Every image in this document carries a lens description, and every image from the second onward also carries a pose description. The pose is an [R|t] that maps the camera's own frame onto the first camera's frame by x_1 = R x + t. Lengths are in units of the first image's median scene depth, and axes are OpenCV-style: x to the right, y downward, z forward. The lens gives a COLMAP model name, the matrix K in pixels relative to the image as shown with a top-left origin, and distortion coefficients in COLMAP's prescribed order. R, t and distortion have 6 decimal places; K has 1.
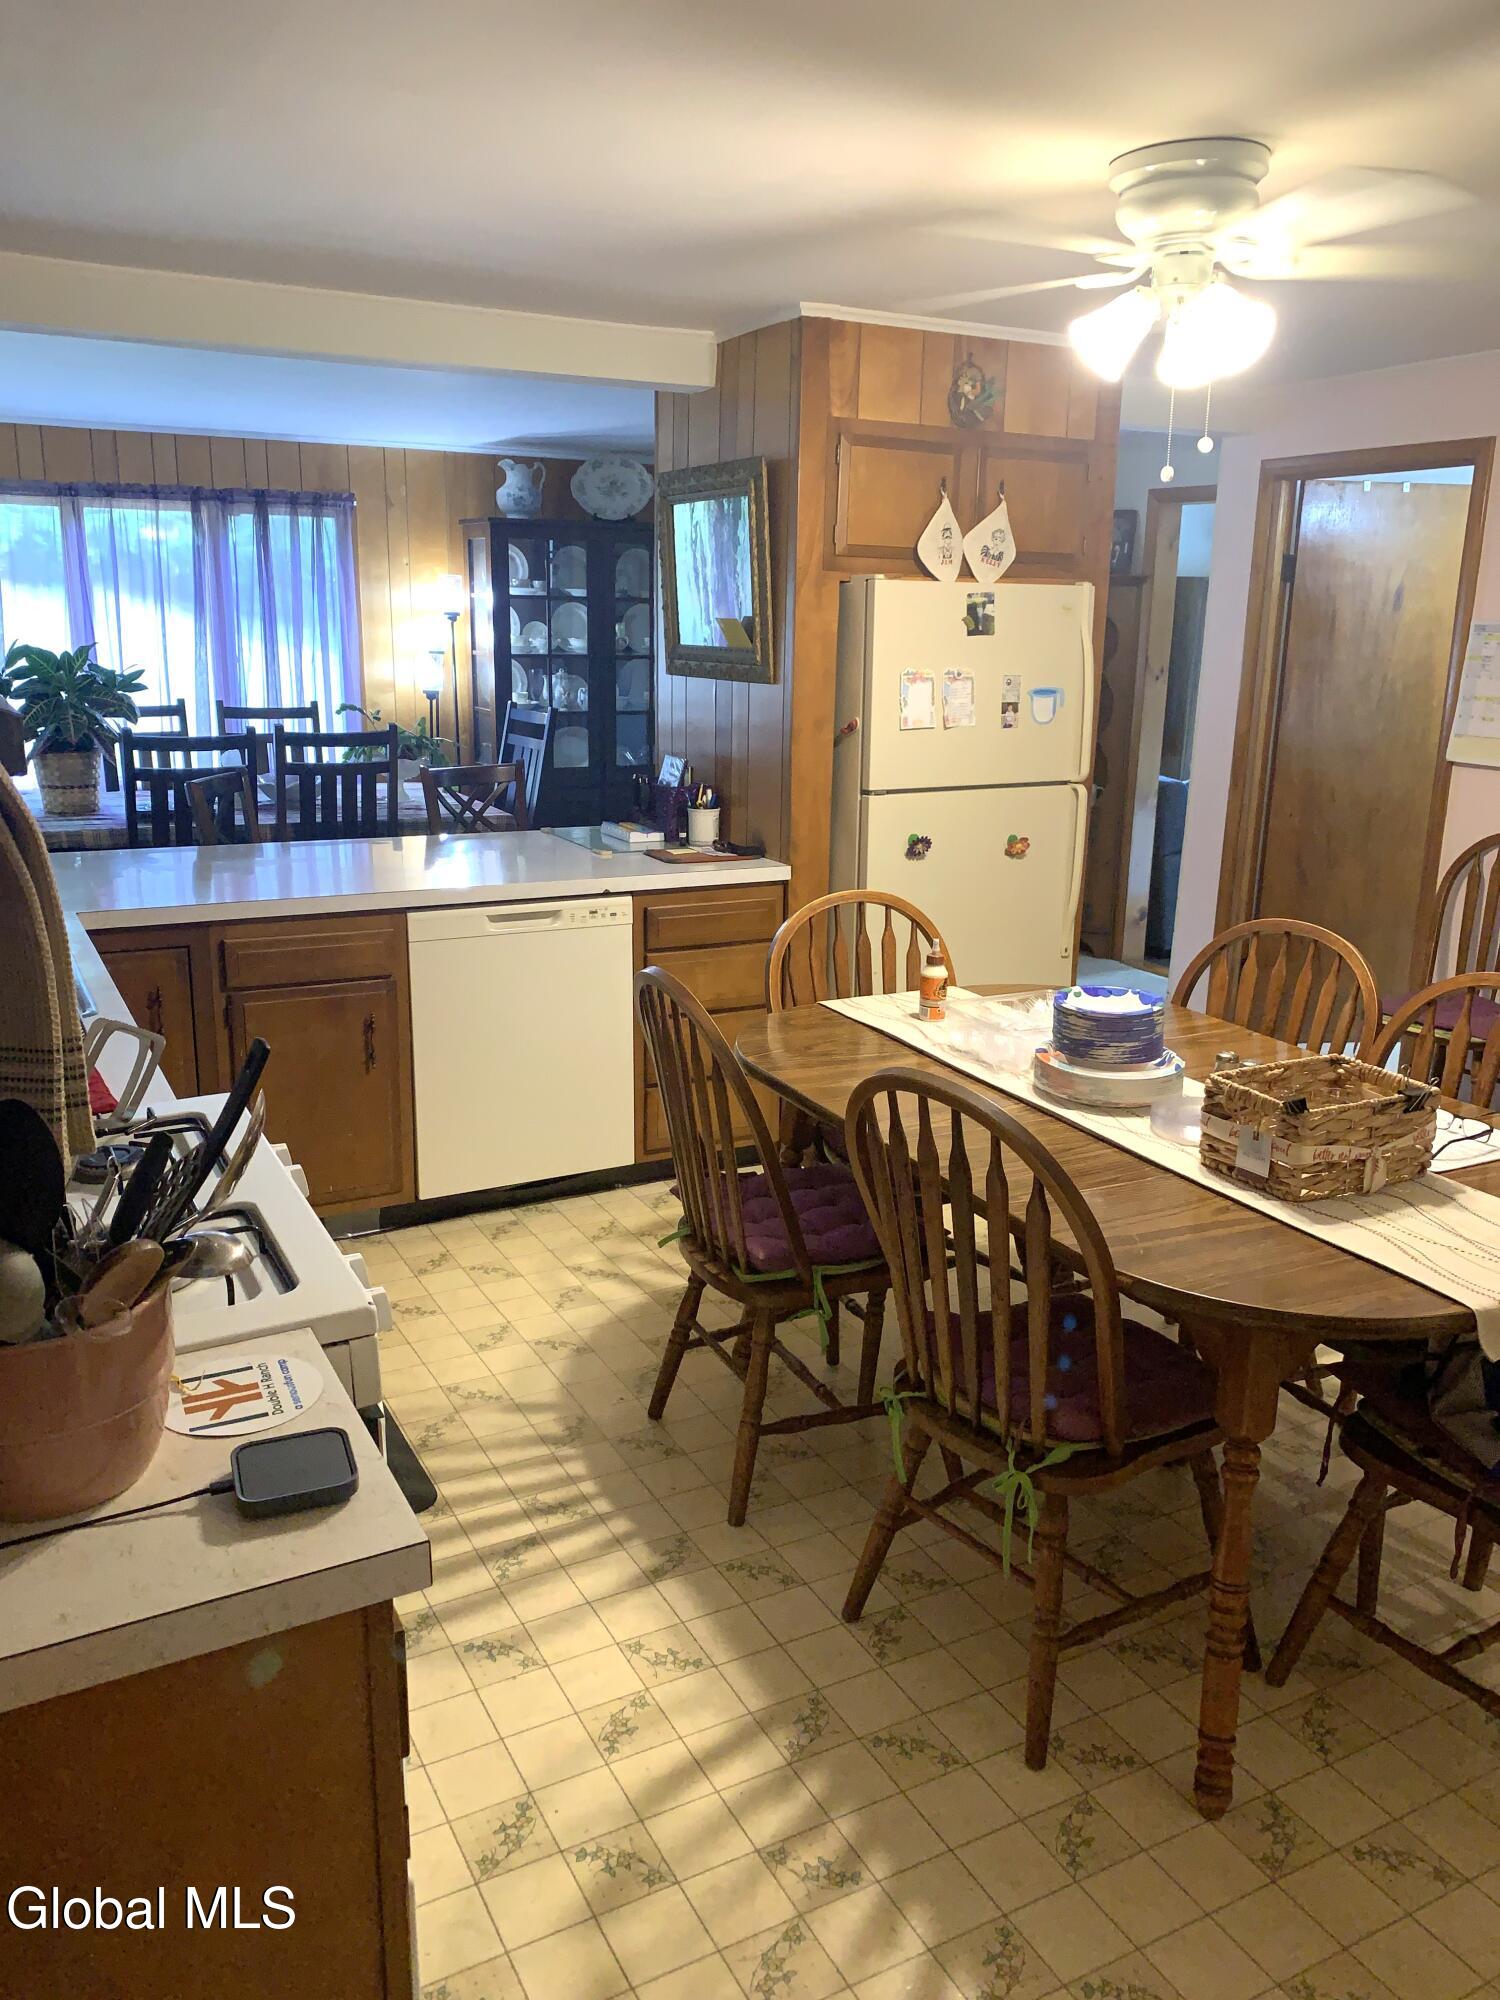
lens RADIAL K [[1523.8, 0, 746.9], [0, 1523.8, 997.0], [0, 0, 1]] dist [0.005652, 0.010112]
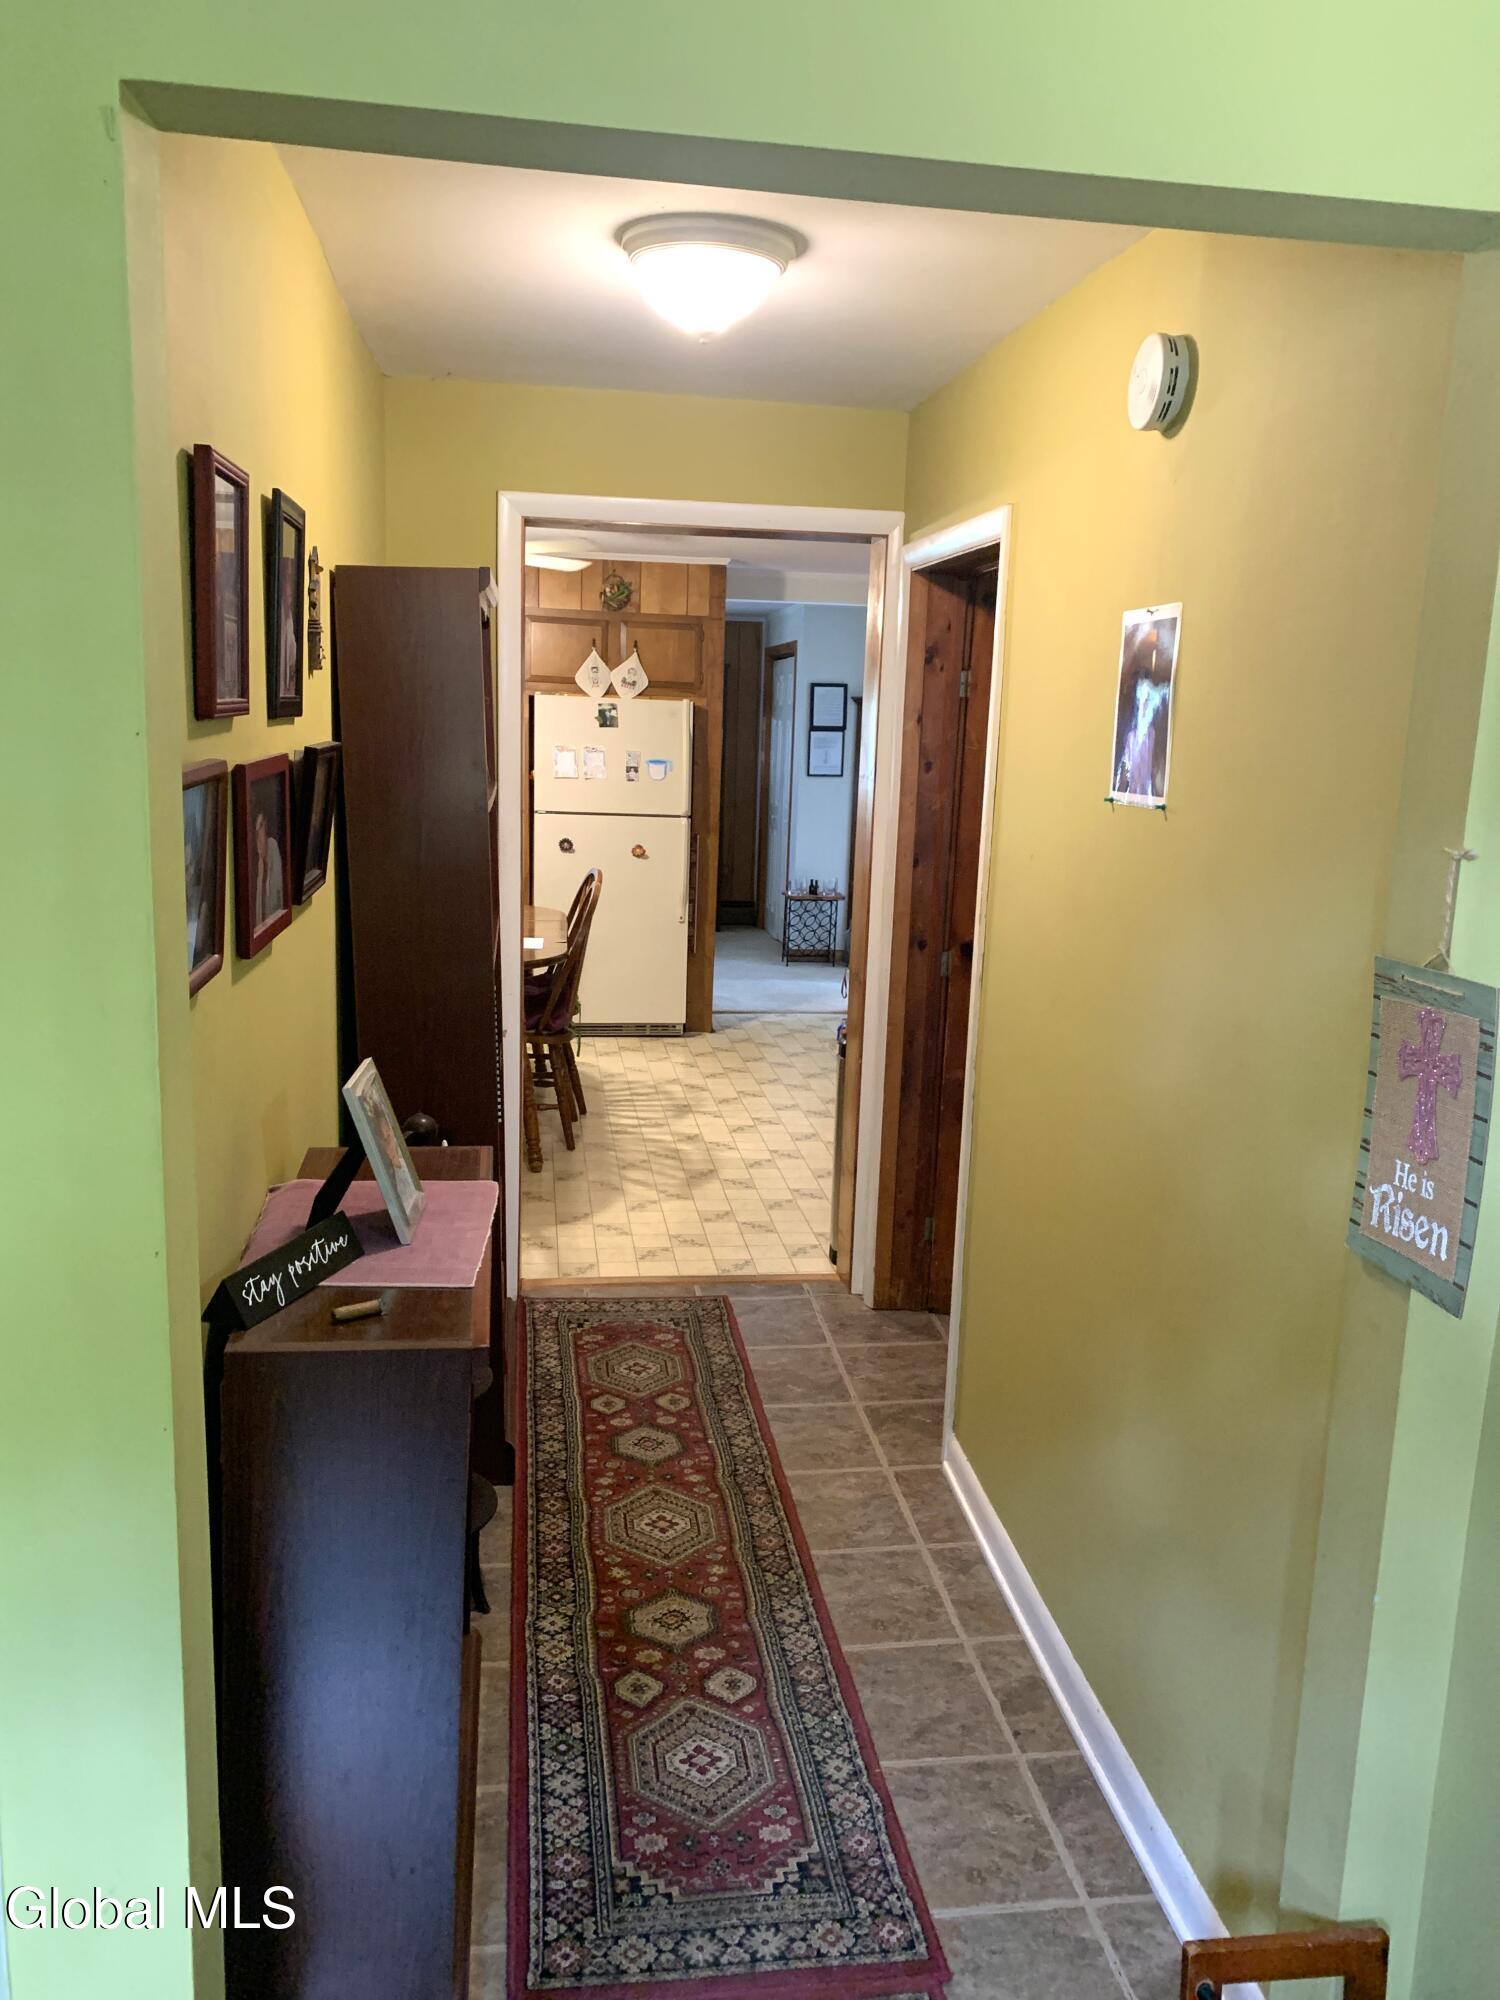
lens RADIAL K [[1523.8, 0, 752.0], [0, 1523.8, 1001.2], [0, 0, 1]] dist [0.005652, 0.010112]
pose [[0.941479, 0.089286, -0.325031, 0.895451], [-0.112263, 0.992285, -0.052601, 0.147029], [0.317827, 0.086012, 0.944239, -0.568188]]
